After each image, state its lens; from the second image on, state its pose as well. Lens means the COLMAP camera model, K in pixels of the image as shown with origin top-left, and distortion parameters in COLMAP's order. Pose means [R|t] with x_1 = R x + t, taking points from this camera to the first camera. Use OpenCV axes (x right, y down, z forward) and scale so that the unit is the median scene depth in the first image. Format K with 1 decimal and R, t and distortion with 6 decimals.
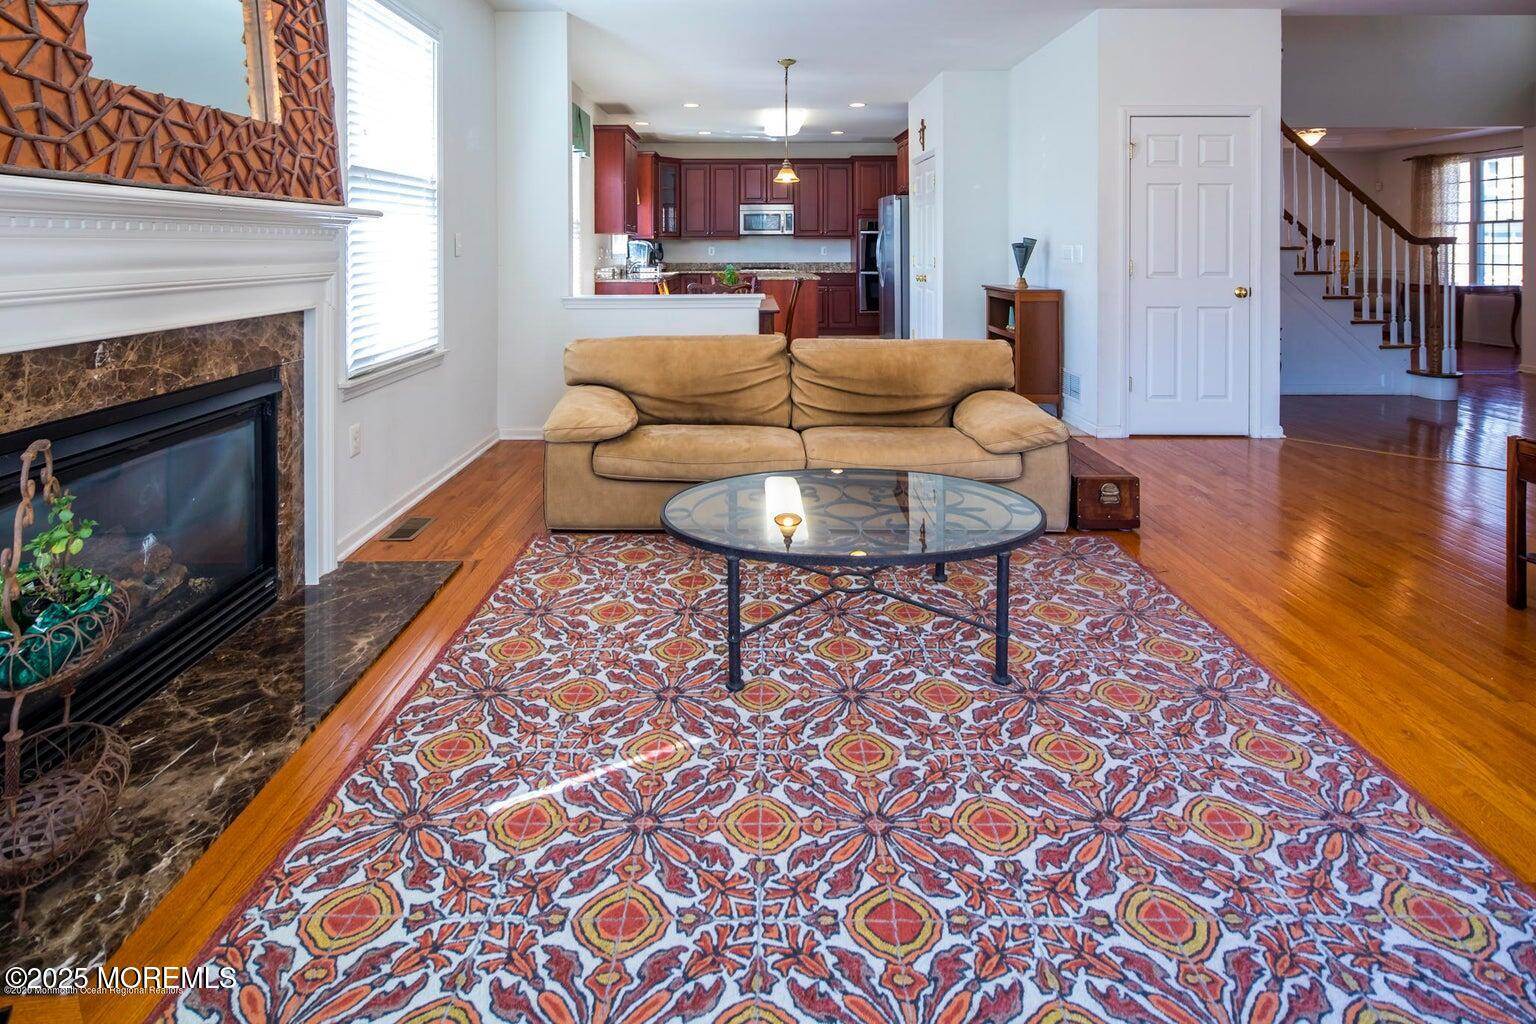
lens RADIAL K [[796.3, 0, 747.0], [0, 796.3, 263.4], [0, 0, 1]] dist [-0.000330, -0.000891]
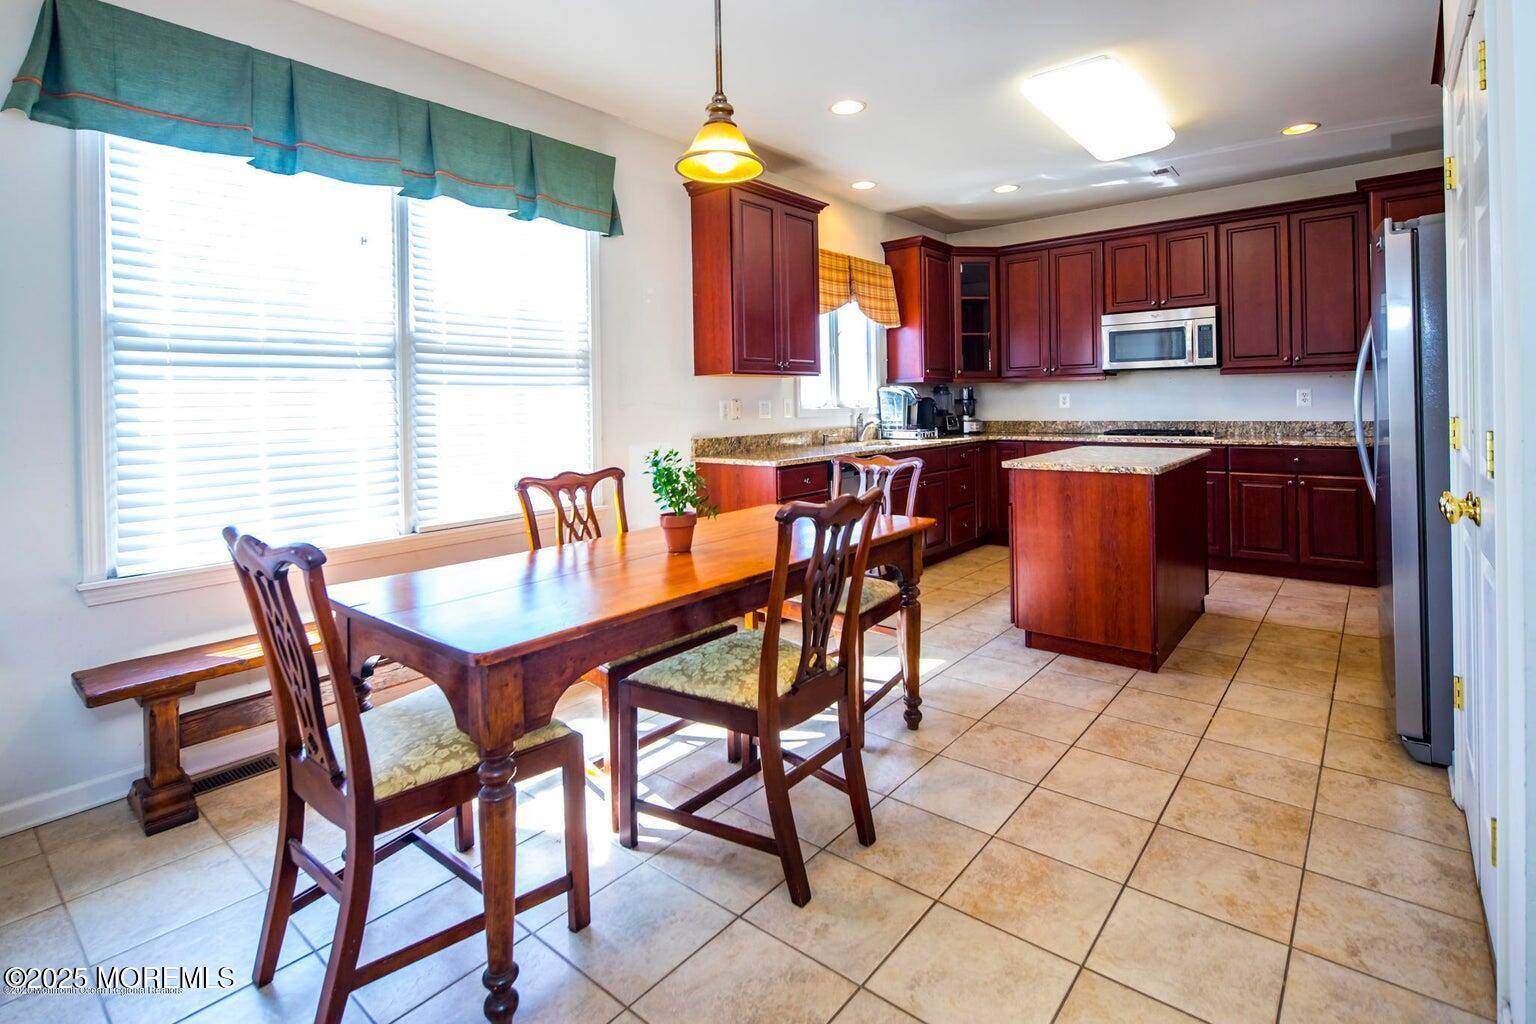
lens RADIAL K [[741.4, 0, 759.8], [0, 741.4, 421.6], [0, 0, 1]] dist [0.001848, 0.000032]
pose [[0.768369, 0.004401, -0.639991, 0.543924], [0.004119, 0.999922, 0.011821, -0.031419], [0.639993, -0.011719, 0.768291, 1.822271]]
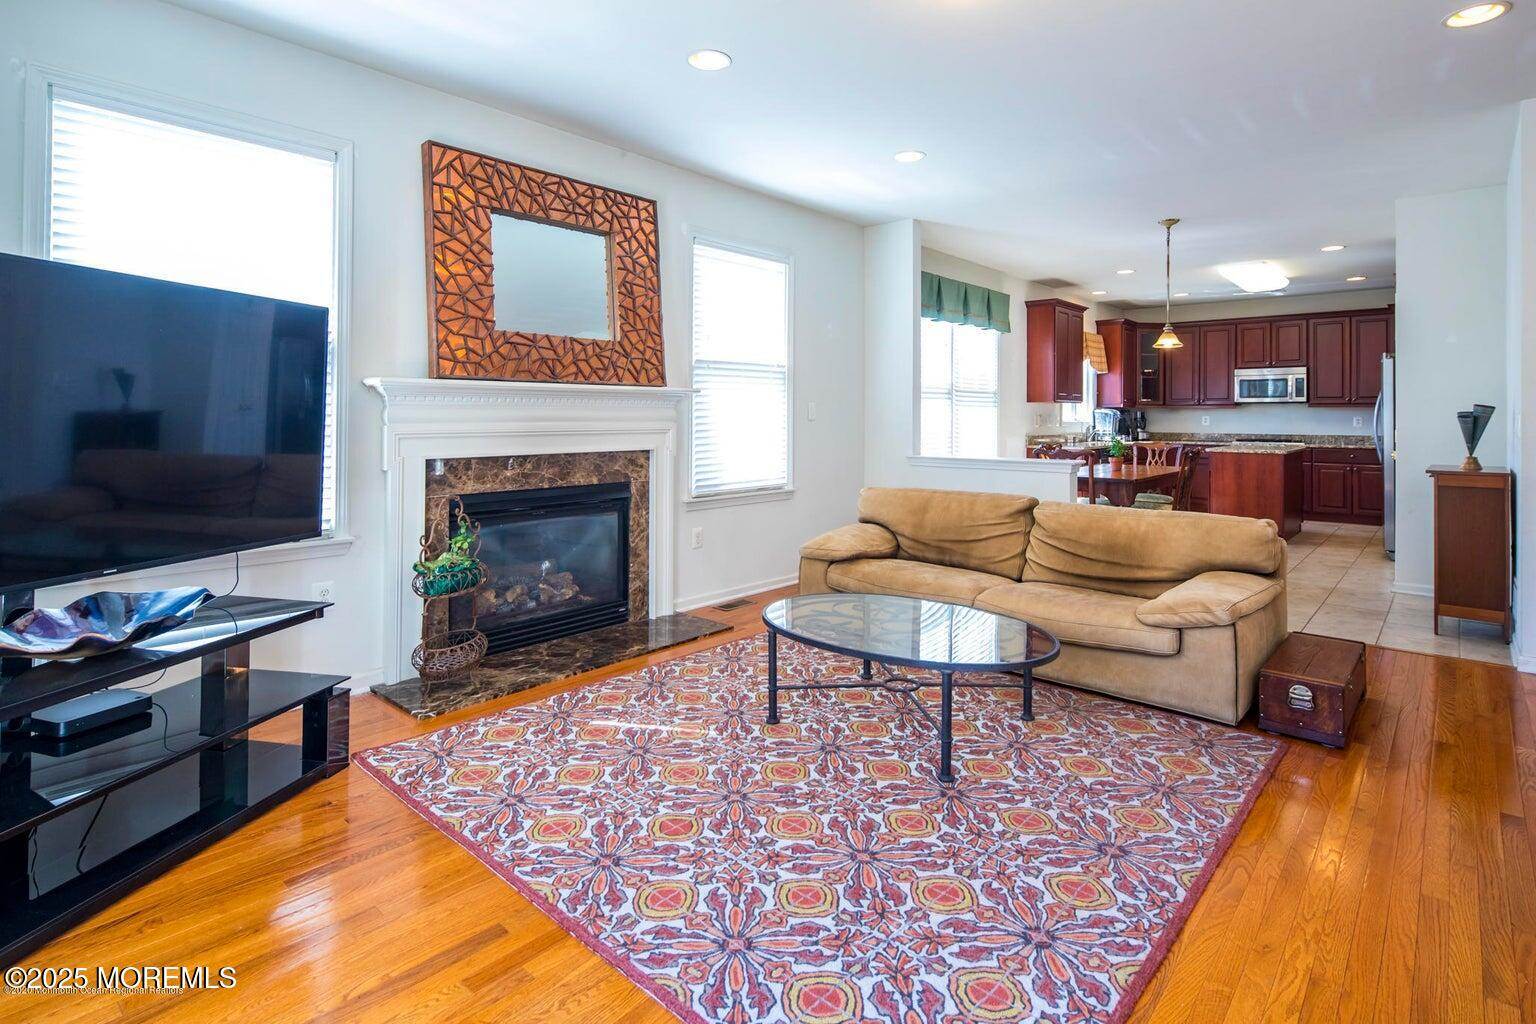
lens RADIAL K [[772.0, 0, 769.0], [0, 772.0, 429.2], [0, 0, 1]] dist [0.000534, -0.001531]
pose [[0.747628, 0.017543, -0.663886, 0.711486], [-0.019684, 0.999797, 0.004252, 0.003272], [0.663826, 0.009889, 0.747821, -0.031346]]
